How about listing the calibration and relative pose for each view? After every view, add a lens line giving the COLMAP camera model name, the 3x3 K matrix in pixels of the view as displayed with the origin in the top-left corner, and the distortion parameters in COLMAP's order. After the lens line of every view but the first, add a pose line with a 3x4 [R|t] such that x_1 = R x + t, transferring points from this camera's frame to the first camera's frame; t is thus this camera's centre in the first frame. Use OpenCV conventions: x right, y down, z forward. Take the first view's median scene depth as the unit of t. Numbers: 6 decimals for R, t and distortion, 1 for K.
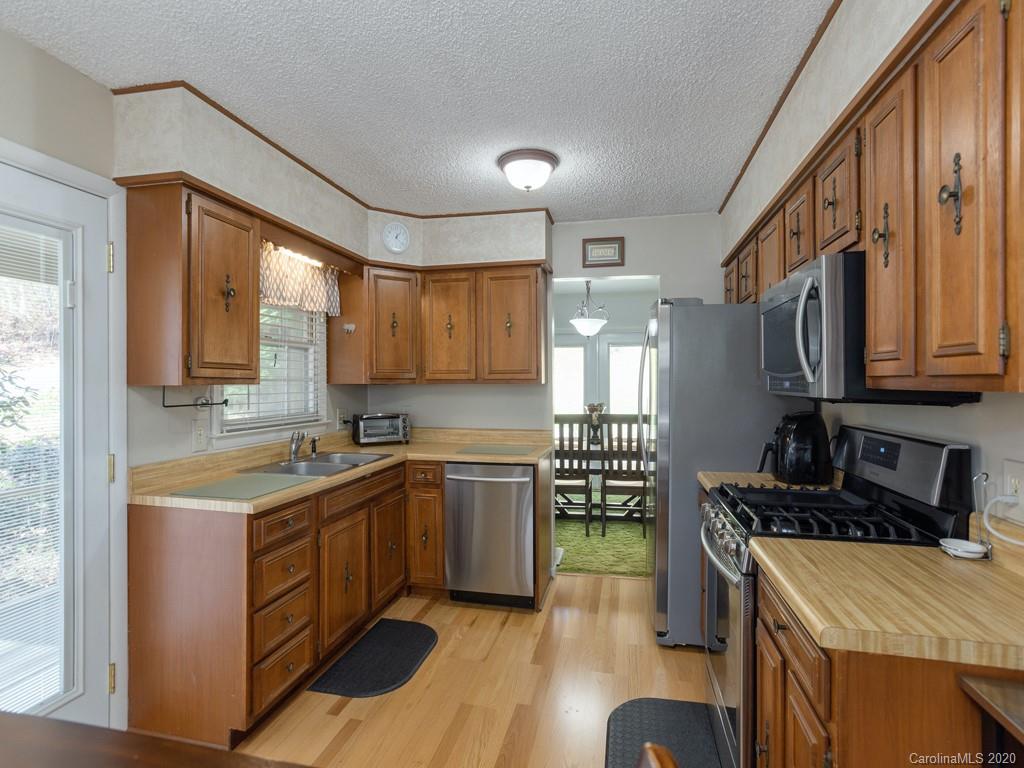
lens RADIAL K [[503.1, 0, 512.0], [0, 503.1, 384.0], [0, 0, 1]] dist [-0.000810, -0.000029]
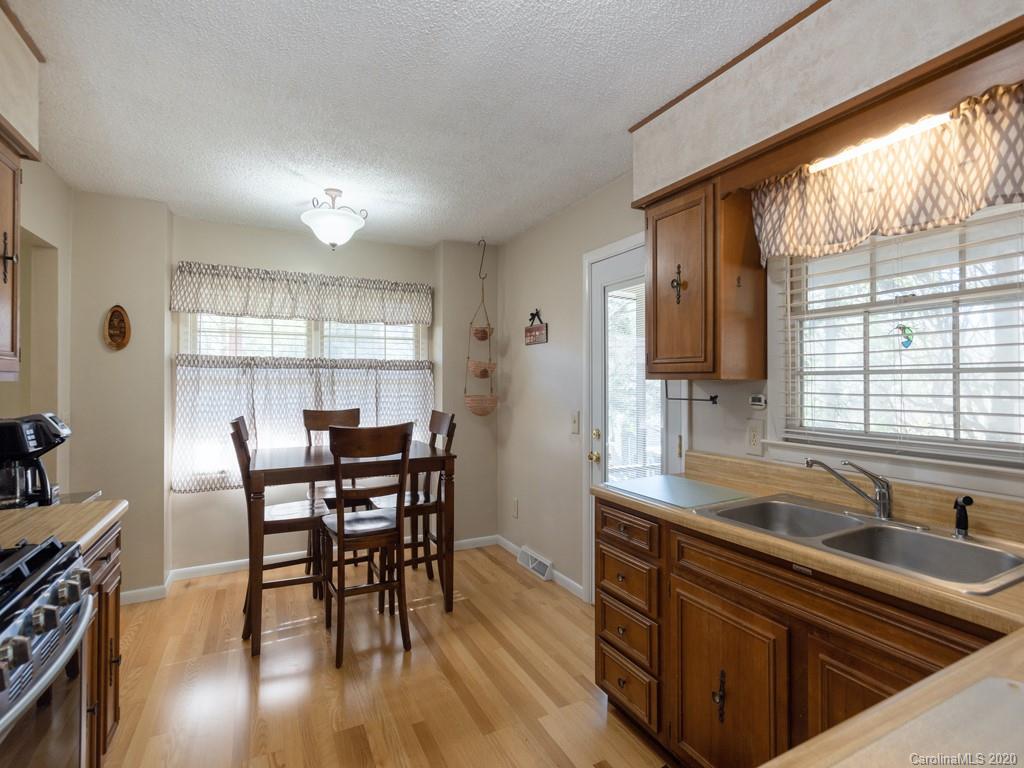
lens RADIAL K [[503.1, 0, 512.0], [0, 503.1, 384.0], [0, 0, 1]] dist [-0.000810, -0.000029]
pose [[-0.765762, 0.003306, -0.643115, 0.288454], [-0.001295, 0.999977, 0.006682, 0.003925], [0.643122, 0.005949, -0.765740, 1.475076]]
